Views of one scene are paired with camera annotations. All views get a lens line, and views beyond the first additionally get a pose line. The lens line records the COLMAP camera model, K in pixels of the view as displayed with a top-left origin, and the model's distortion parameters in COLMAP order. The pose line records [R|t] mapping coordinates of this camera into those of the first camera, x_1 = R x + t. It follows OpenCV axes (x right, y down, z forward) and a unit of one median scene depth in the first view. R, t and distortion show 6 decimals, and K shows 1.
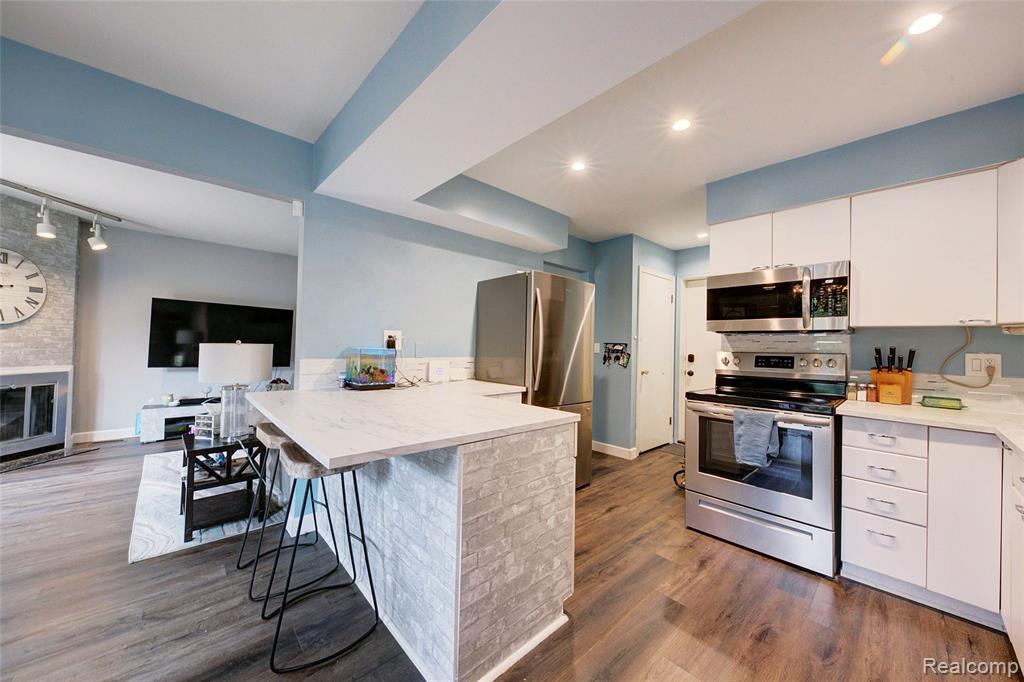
lens RADIAL K [[366.0, 0, 512.1], [0, 366.0, 338.5], [0, 0, 1]] dist [0.001073, -0.003020]
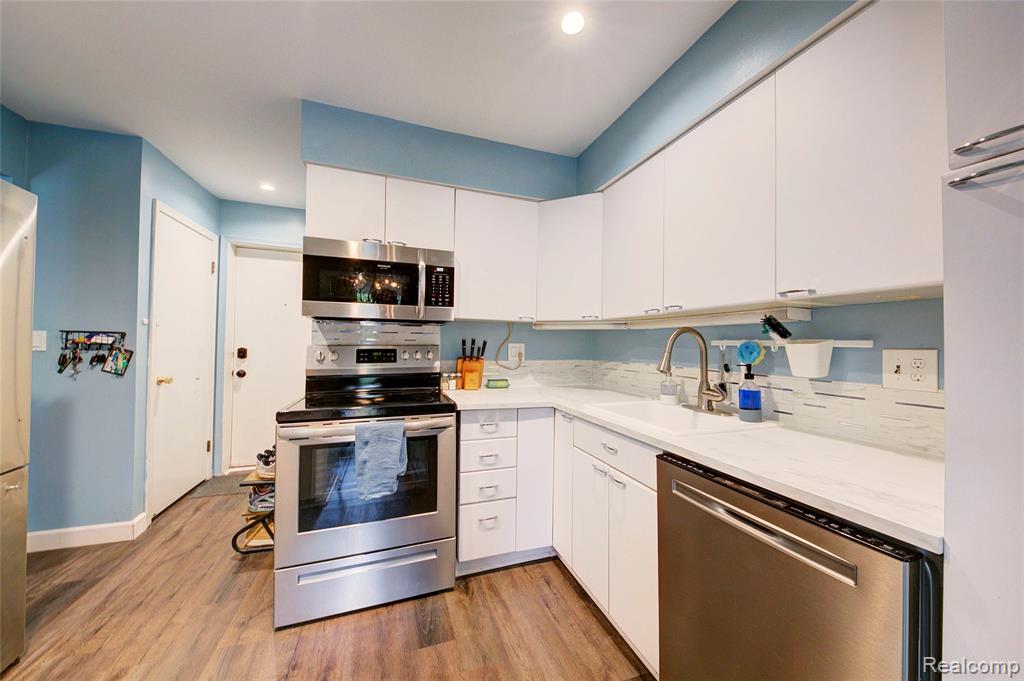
lens RADIAL K [[355.4, 0, 512.7], [0, 355.4, 337.7], [0, 0, 1]] dist [0.006962, -0.004970]
pose [[0.391991, -0.001697, 0.919968, 0.074055], [-0.021294, 0.999714, 0.010917, 0.005462], [-0.919723, -0.023869, 0.391843, 0.378820]]
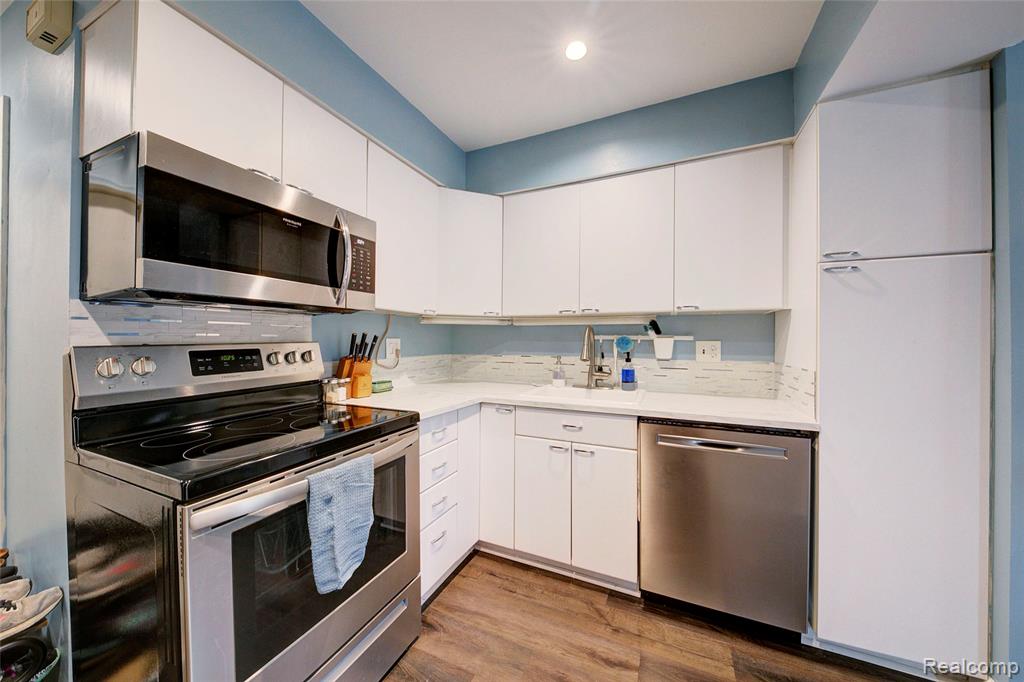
lens RADIAL K [[348.7, 0, 513.4], [0, 348.7, 338.4], [0, 0, 1]] dist [0.008127, -0.006784]
pose [[-0.388380, -0.022596, 0.921222, 0.094689], [-0.030505, 0.999467, 0.011655, 0.012635], [-0.920994, -0.023575, -0.388862, 0.811443]]
